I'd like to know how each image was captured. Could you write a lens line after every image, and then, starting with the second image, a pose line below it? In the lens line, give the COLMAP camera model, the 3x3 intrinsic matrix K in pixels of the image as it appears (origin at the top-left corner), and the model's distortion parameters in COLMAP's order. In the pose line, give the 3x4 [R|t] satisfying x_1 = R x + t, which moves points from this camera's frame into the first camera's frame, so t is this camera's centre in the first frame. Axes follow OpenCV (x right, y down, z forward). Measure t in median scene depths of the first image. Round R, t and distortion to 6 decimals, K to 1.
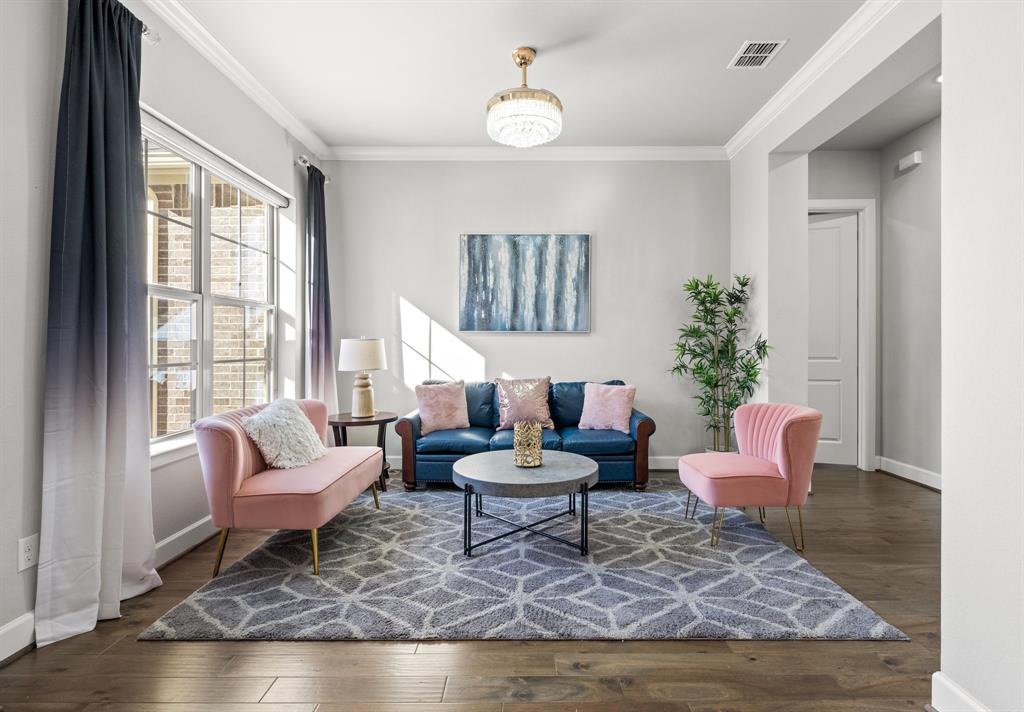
lens RADIAL K [[486.2, 0, 512.3], [0, 486.2, 350.4], [0, 0, 1]] dist [-0.004474, 0.000488]
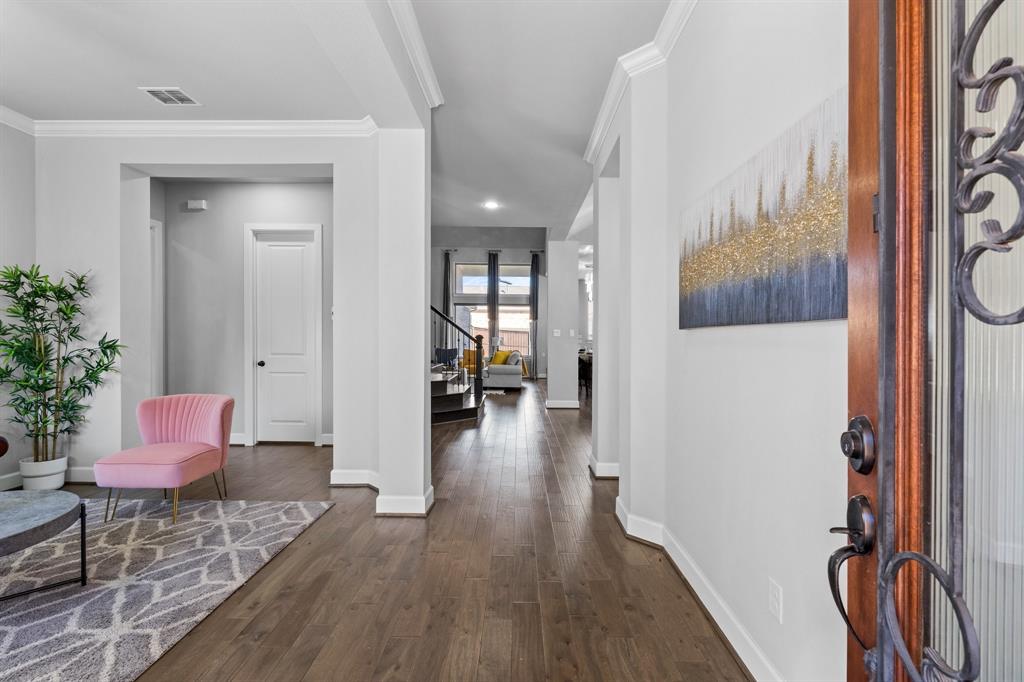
lens RADIAL K [[453.1, 0, 504.5], [0, 453.1, 345.3], [0, 0, 1]] dist [-0.005446, 0.001262]
pose [[0.029421, -0.010725, 0.999510, -0.447979], [-0.000960, 0.999942, 0.010758, -0.021139], [-0.999567, -0.001276, 0.029409, 0.135070]]
